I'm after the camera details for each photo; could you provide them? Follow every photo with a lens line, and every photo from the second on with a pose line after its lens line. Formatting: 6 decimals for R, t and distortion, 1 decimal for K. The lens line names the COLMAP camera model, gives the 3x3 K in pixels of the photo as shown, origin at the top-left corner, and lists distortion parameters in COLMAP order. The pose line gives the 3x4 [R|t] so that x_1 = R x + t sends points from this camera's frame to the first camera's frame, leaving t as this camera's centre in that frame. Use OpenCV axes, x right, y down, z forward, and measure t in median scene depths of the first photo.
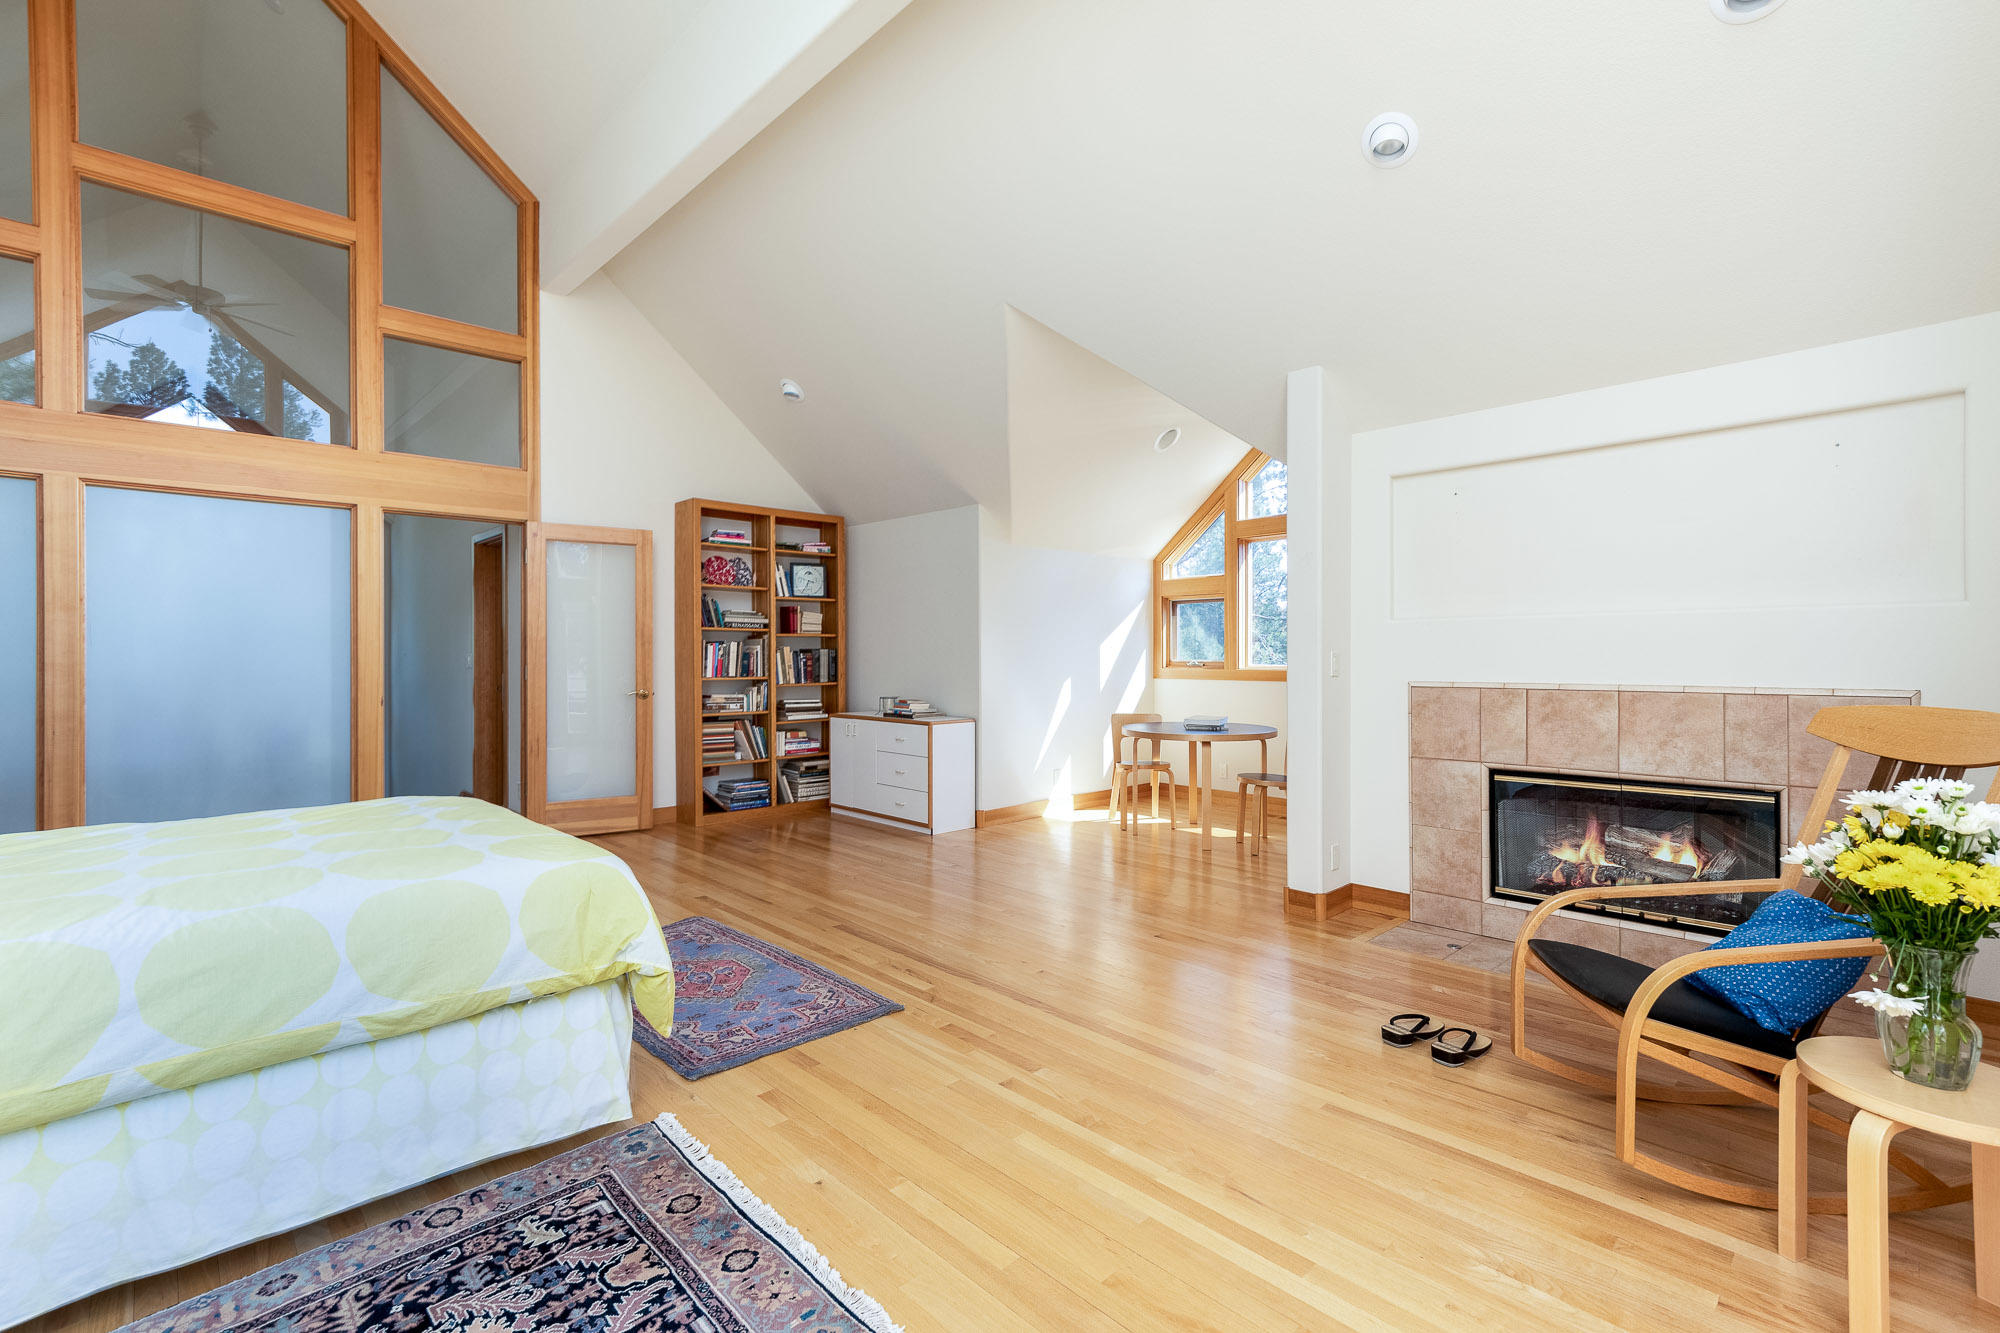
lens RADIAL K [[922.8, 0, 1004.9], [0, 922.8, 650.0], [0, 0, 1]] dist [0.005898, -0.000407]
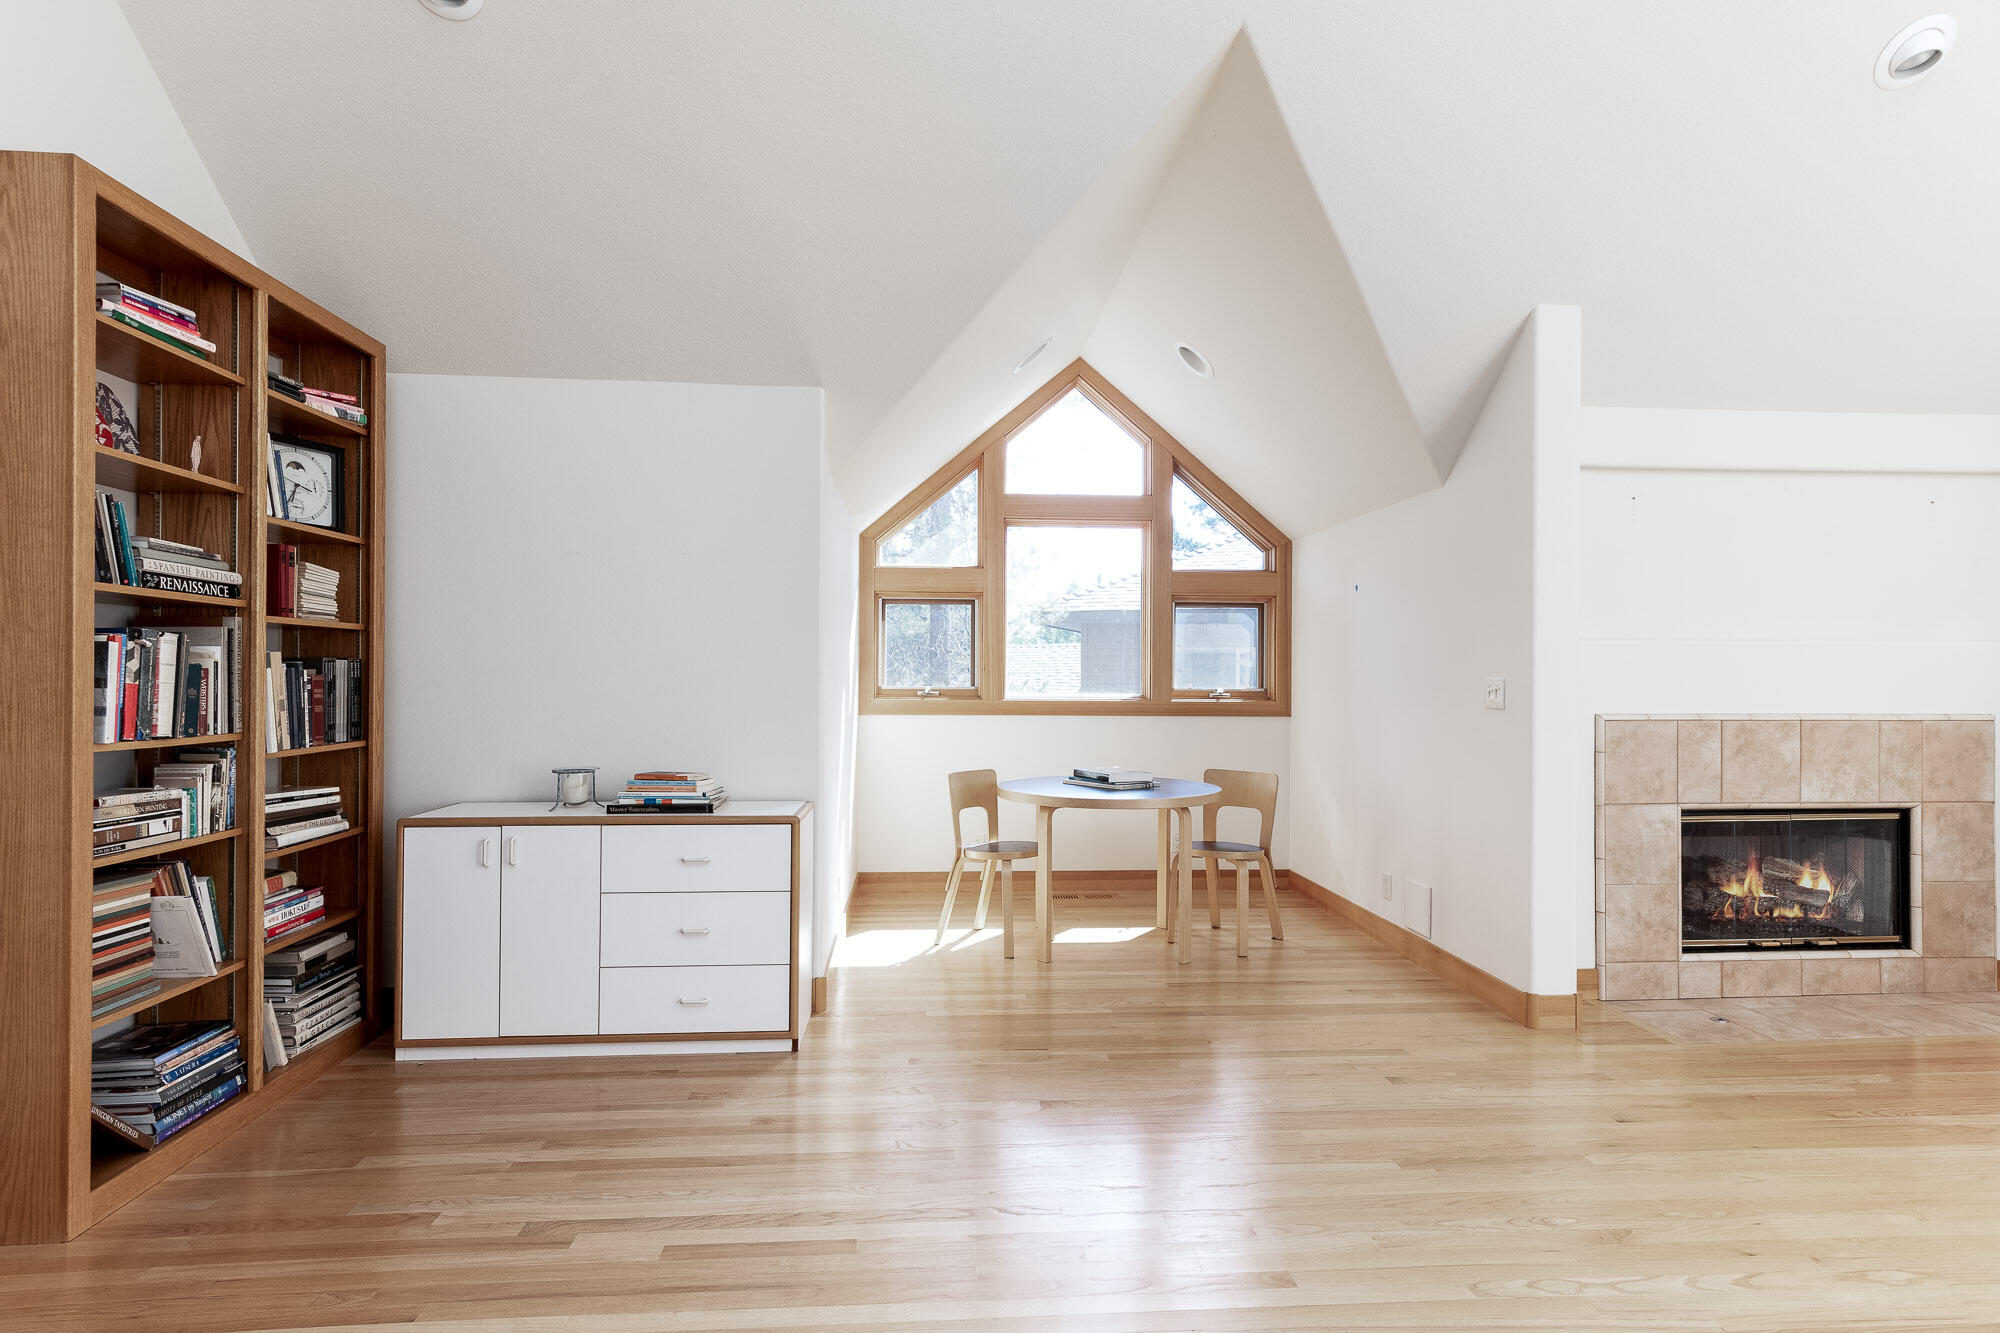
lens RADIAL K [[1059.2, 0, 951.1], [0, 1059.2, 665.8], [0, 0, 1]] dist [0.020306, -0.003219]
pose [[0.617491, 0.015157, 0.786432, -0.677323], [-0.010196, 0.999885, -0.011265, 0.007371], [-0.786512, -0.001063, 0.617574, 0.857191]]
